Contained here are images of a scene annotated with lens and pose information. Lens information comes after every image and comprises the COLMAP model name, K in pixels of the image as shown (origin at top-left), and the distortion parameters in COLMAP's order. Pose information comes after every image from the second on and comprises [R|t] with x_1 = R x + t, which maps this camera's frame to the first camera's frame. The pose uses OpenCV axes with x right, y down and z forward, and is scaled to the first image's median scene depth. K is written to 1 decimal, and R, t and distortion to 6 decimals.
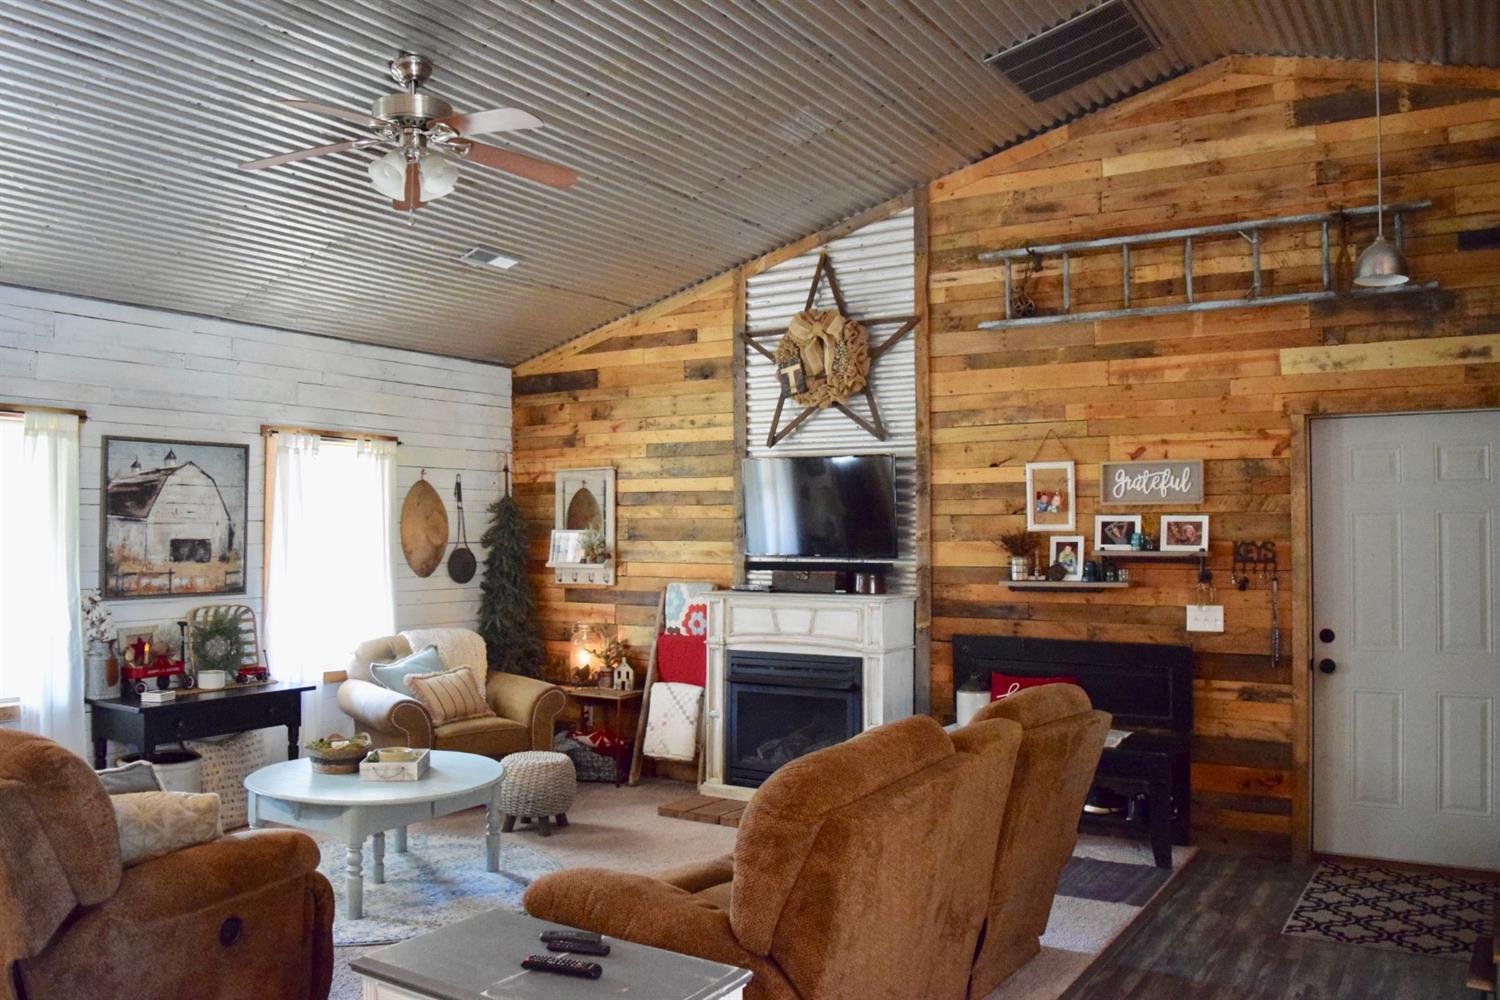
lens RADIAL K [[1187.8, 0, 750.0], [0, 1187.8, 500.0], [0, 0, 1]] dist [-0.083360, 0.003514]
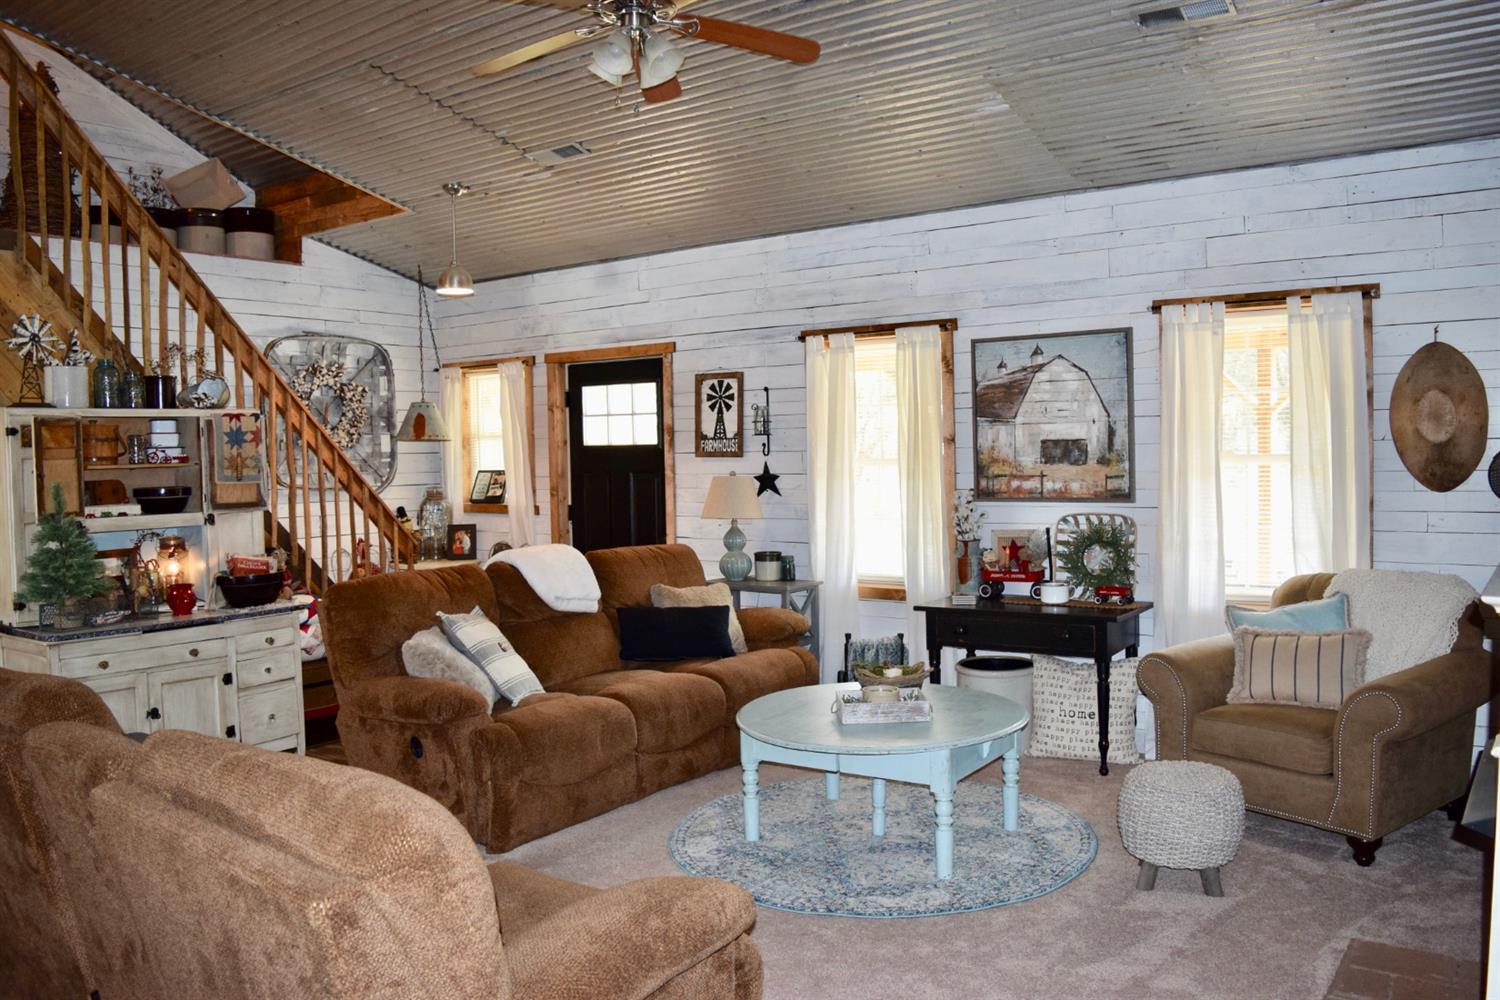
lens RADIAL K [[1187.8, 0, 750.0], [0, 1187.8, 500.0], [0, 0, 1]] dist [-0.083360, 0.003514]
pose [[-0.059854, 0.058088, -0.996516, 0.478960], [0.058924, 0.996770, 0.054564, 0.016027], [0.996466, -0.055453, -0.063084, 0.826145]]
